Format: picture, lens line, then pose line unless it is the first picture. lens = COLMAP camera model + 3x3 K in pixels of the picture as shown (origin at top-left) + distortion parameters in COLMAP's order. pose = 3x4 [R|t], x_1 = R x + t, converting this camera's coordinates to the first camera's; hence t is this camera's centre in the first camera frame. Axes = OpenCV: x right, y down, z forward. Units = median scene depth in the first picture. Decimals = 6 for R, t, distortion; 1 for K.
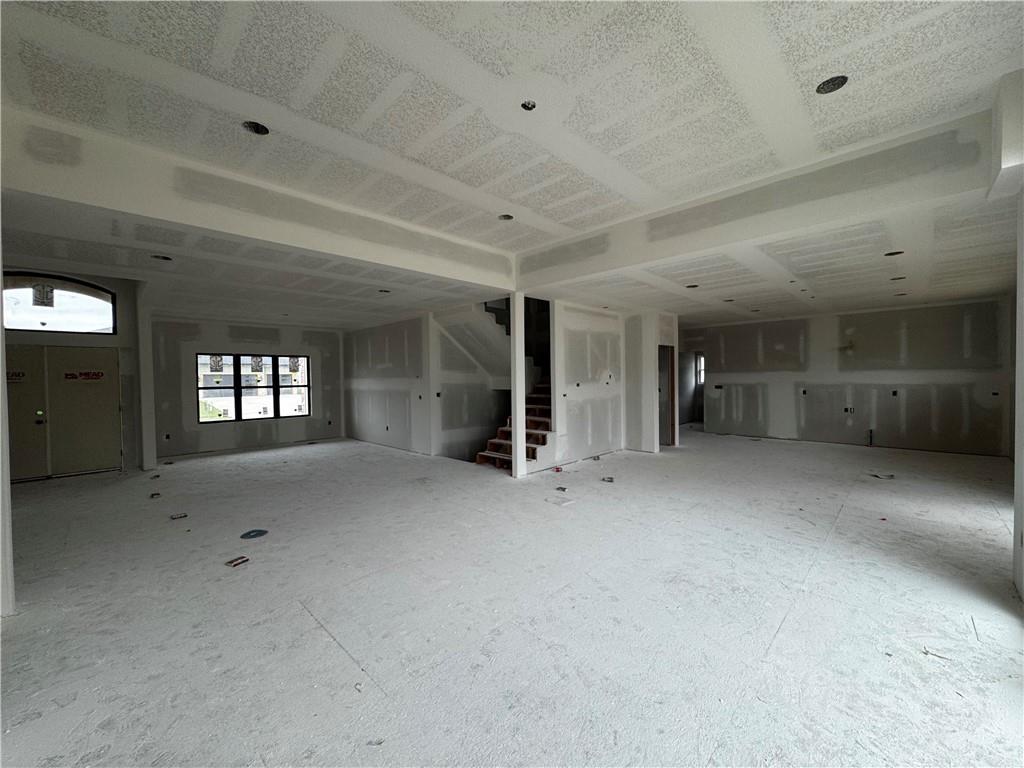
lens RADIAL K [[409.6, 0, 512.0], [0, 409.6, 384.0], [0, 0, 1]] dist [-0.001491, -0.000511]
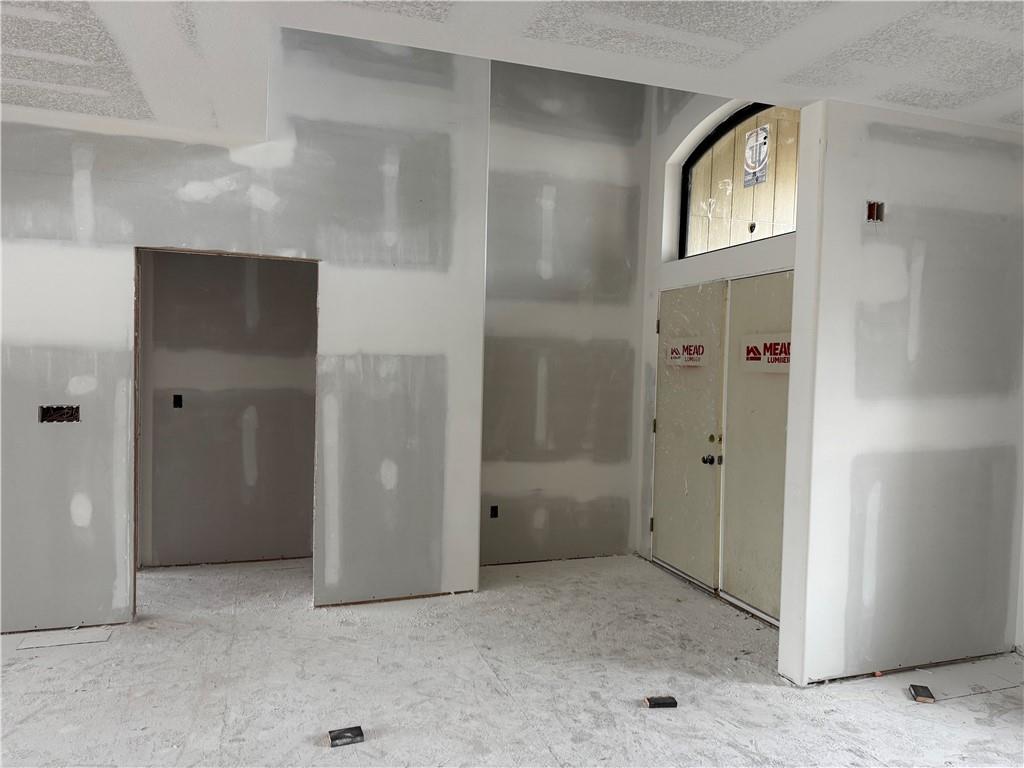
lens RADIAL K [[710.3, 0, 514.8], [0, 710.3, 391.4], [0, 0, 1]] dist [0.103631, -0.157375]
pose [[-0.437128, 0.039165, -0.898546, -0.315698], [-0.034998, 0.997554, 0.060506, -0.014141], [0.898718, 0.057896, -0.434688, 0.926046]]
